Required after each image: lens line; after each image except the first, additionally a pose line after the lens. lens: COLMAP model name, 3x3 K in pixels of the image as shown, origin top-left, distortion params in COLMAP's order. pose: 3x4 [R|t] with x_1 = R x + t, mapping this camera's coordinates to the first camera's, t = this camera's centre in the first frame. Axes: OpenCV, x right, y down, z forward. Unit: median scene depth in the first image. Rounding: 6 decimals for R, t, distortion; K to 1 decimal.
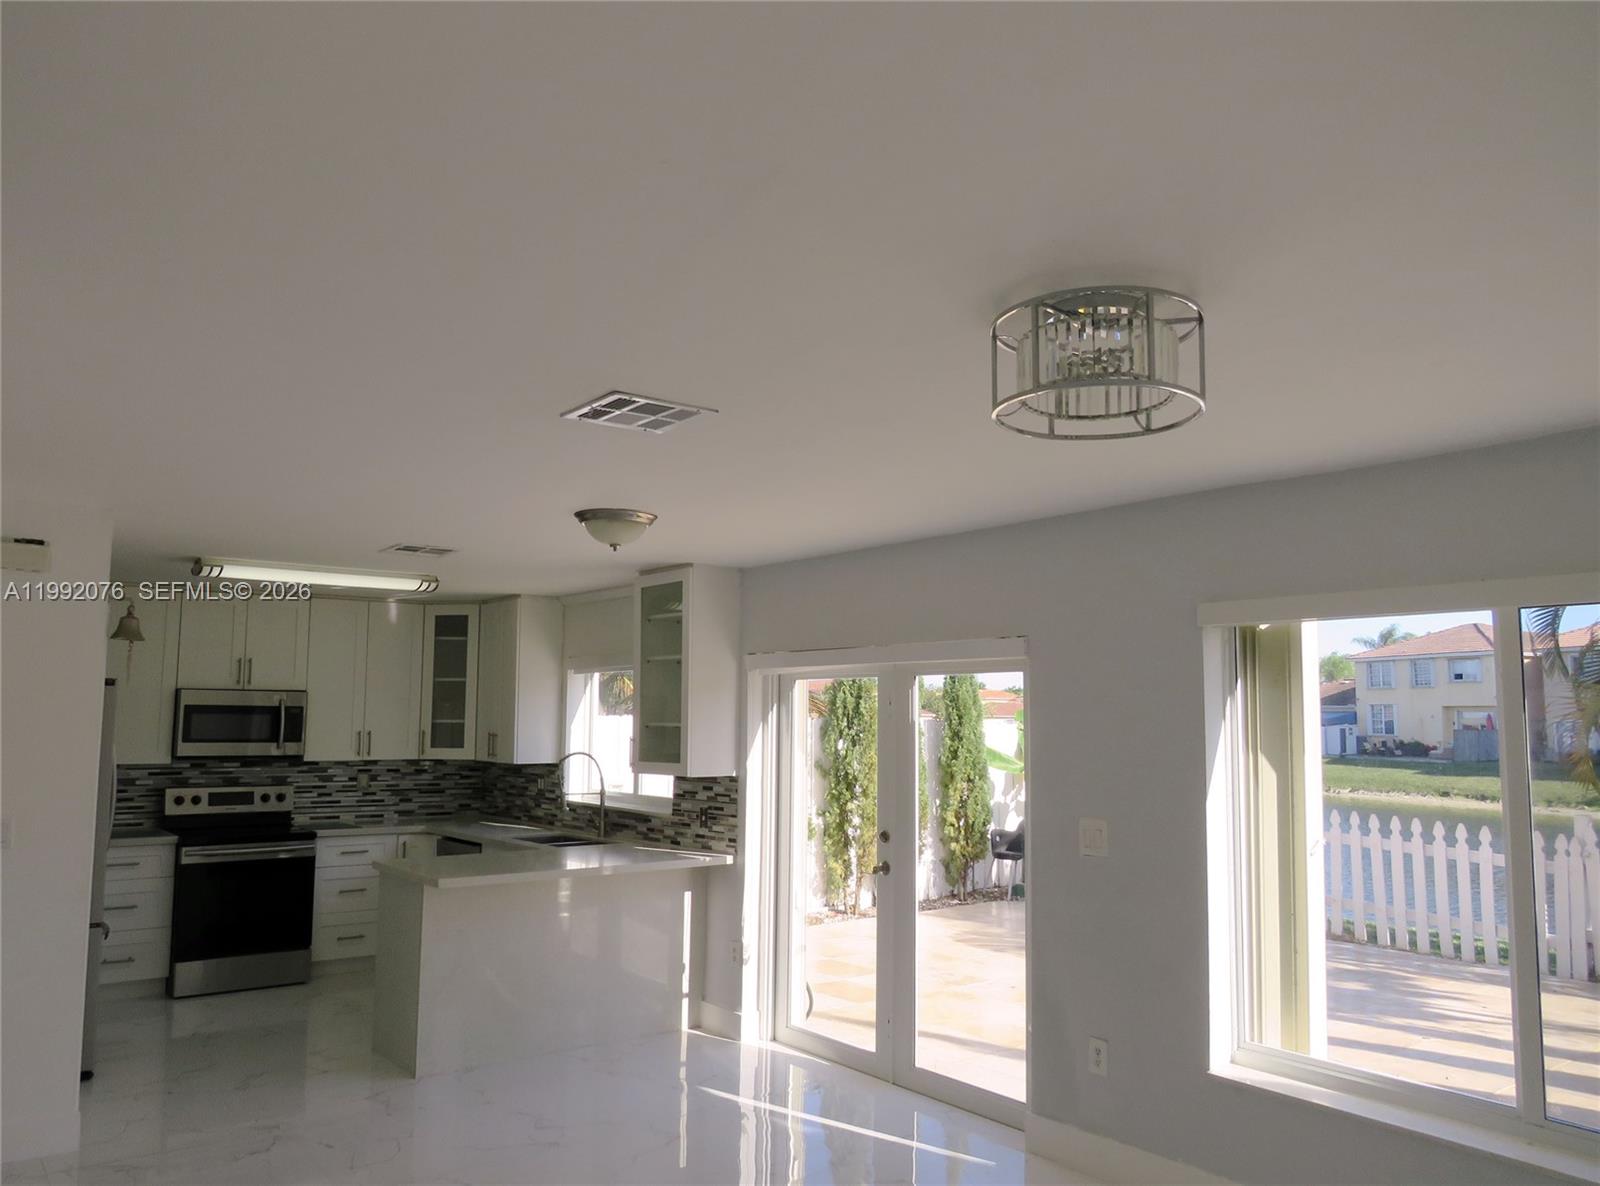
lens RADIAL K [[1147.3, 0, 802.7], [0, 1147.3, 591.7], [0, 0, 1]] dist [-0.018464, 0.000154]
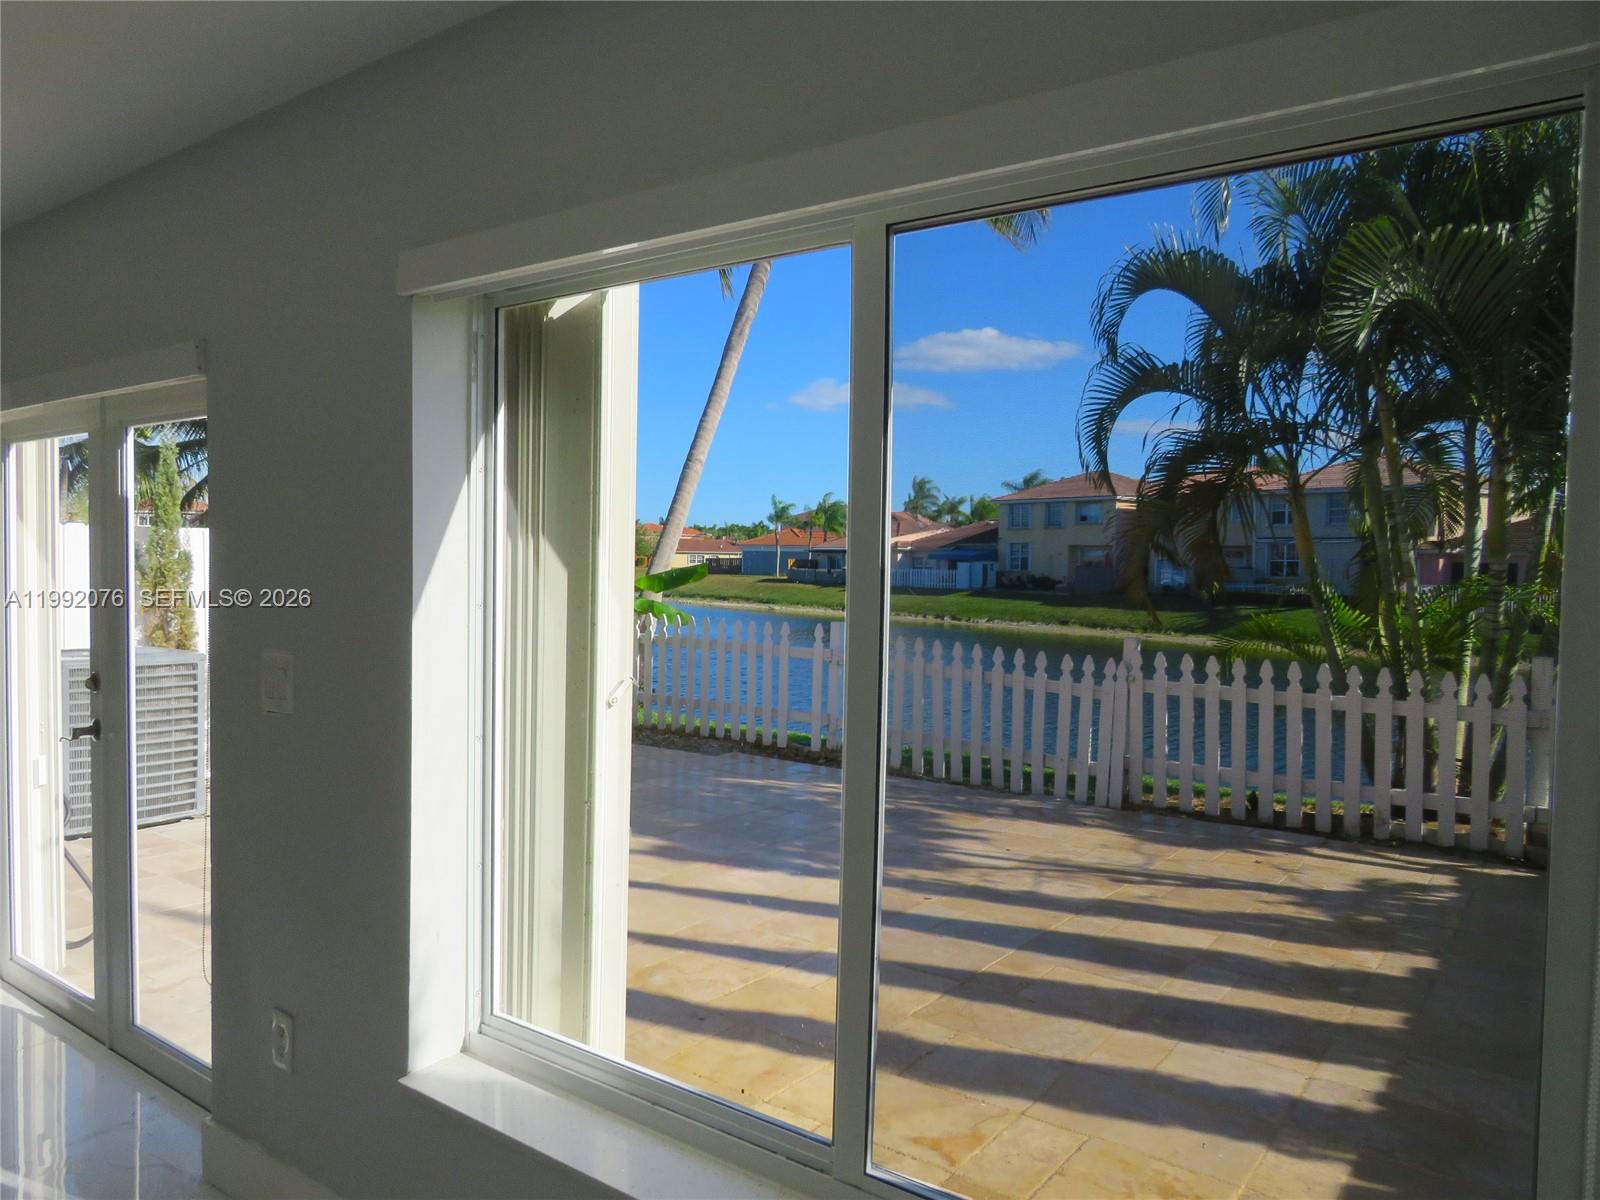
lens RADIAL K [[1111.7, 0, 800.2], [0, 1111.7, 595.6], [0, 0, 1]] dist [-0.033943, 0.014357]
pose [[0.964897, -0.003667, 0.262602, 0.207617], [-0.034747, 0.989330, 0.141486, 0.047710], [-0.260319, -0.145644, 0.954475, 0.231186]]
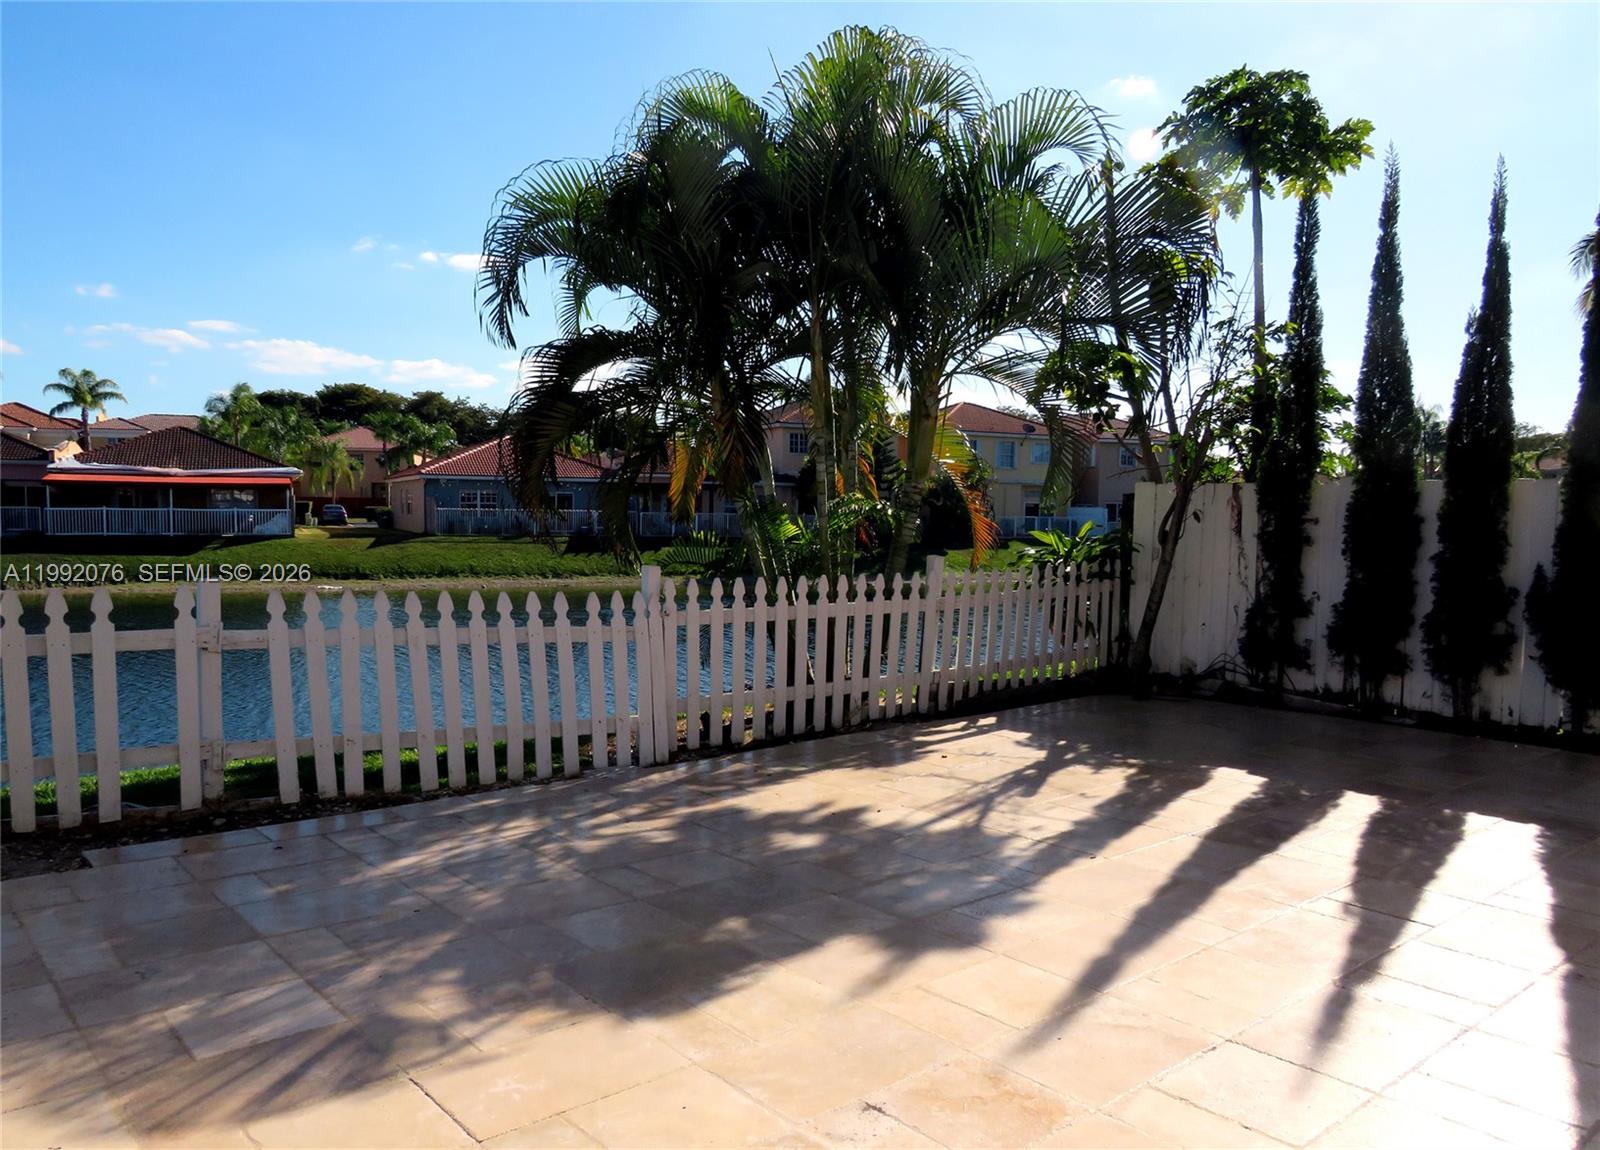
lens RADIAL K [[1173.6, 0, 756.9], [0, 1173.6, 586.3], [0, 0, 1]] dist [-0.028463, -0.002654]
pose [[-0.015609, -0.076832, 0.996922, -0.191736], [-0.130540, 0.988666, 0.074152, 0.157153], [-0.991320, -0.128981, -0.025462, 1.090314]]
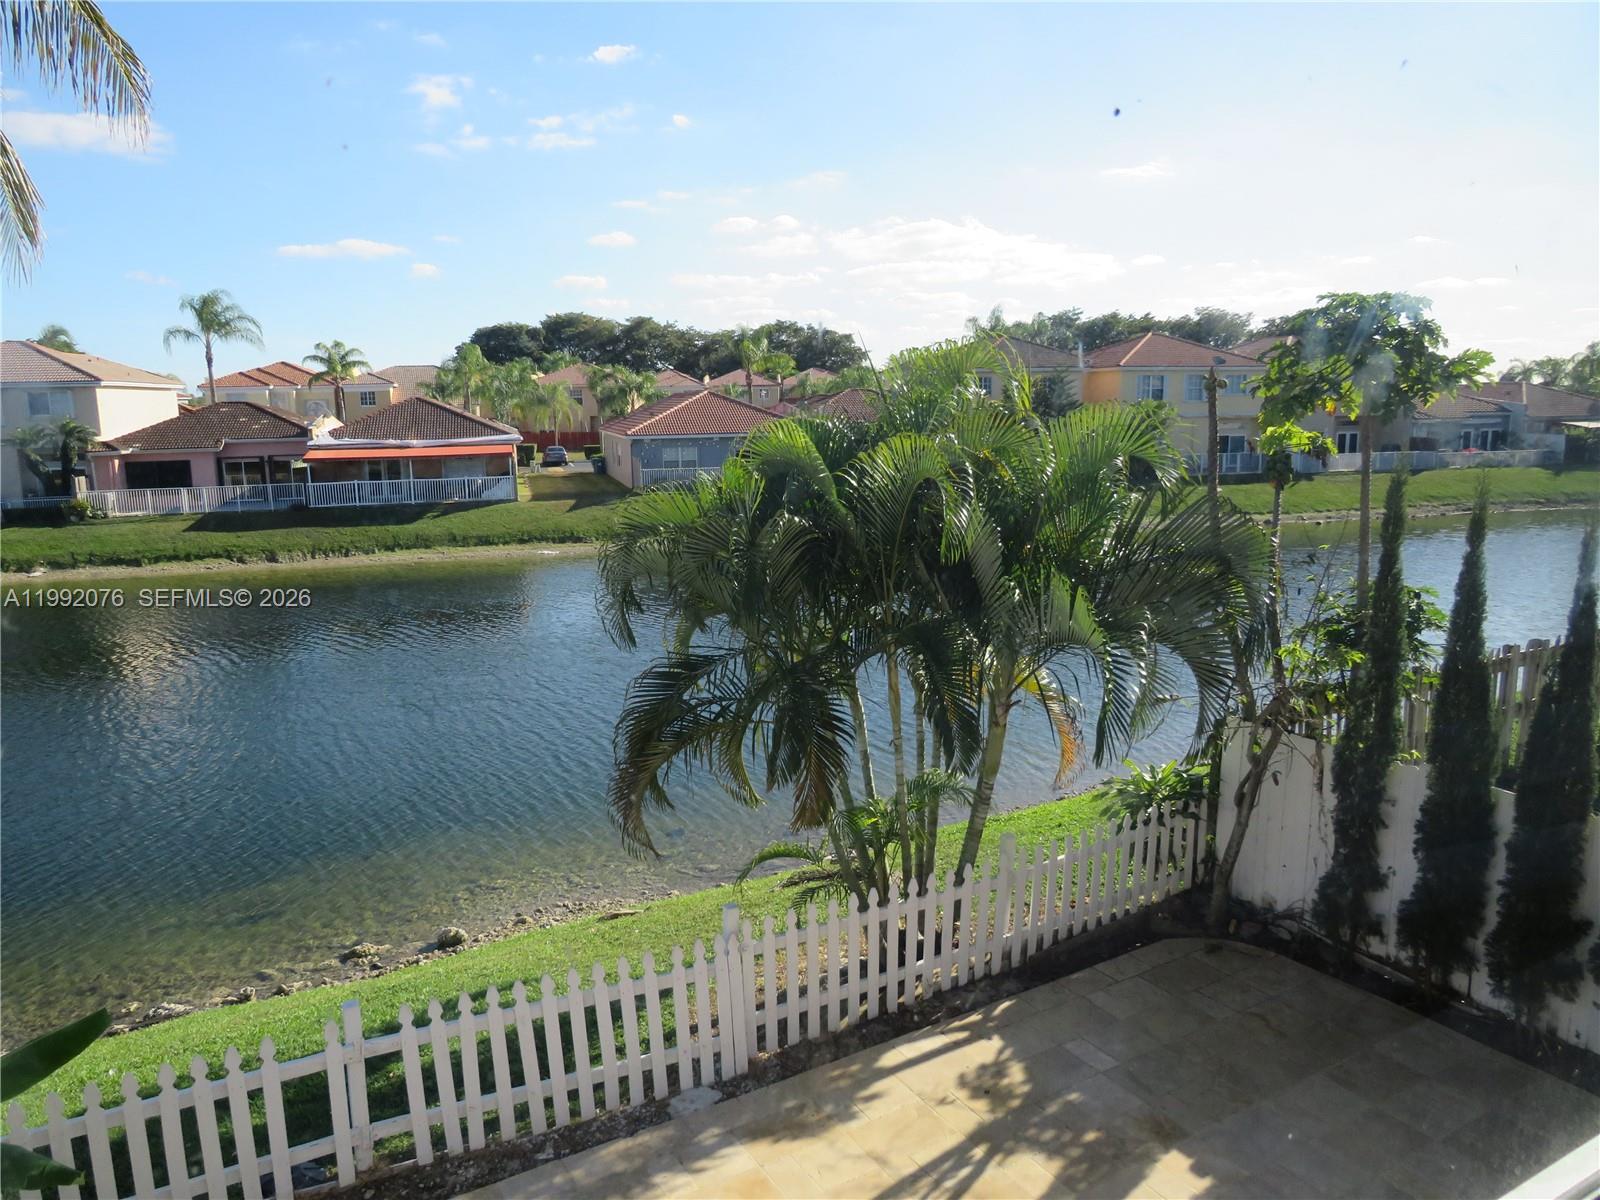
lens RADIAL K [[1111.7, 0, 763.7], [0, 1111.7, 595.9], [0, 0, 1]] dist [-0.033943, 0.014357]
pose [[0.155132, -0.186776, 0.970077, -0.176420], [-0.090554, 0.975142, 0.202232, -0.281689], [-0.983735, -0.119217, 0.134362, 1.016288]]
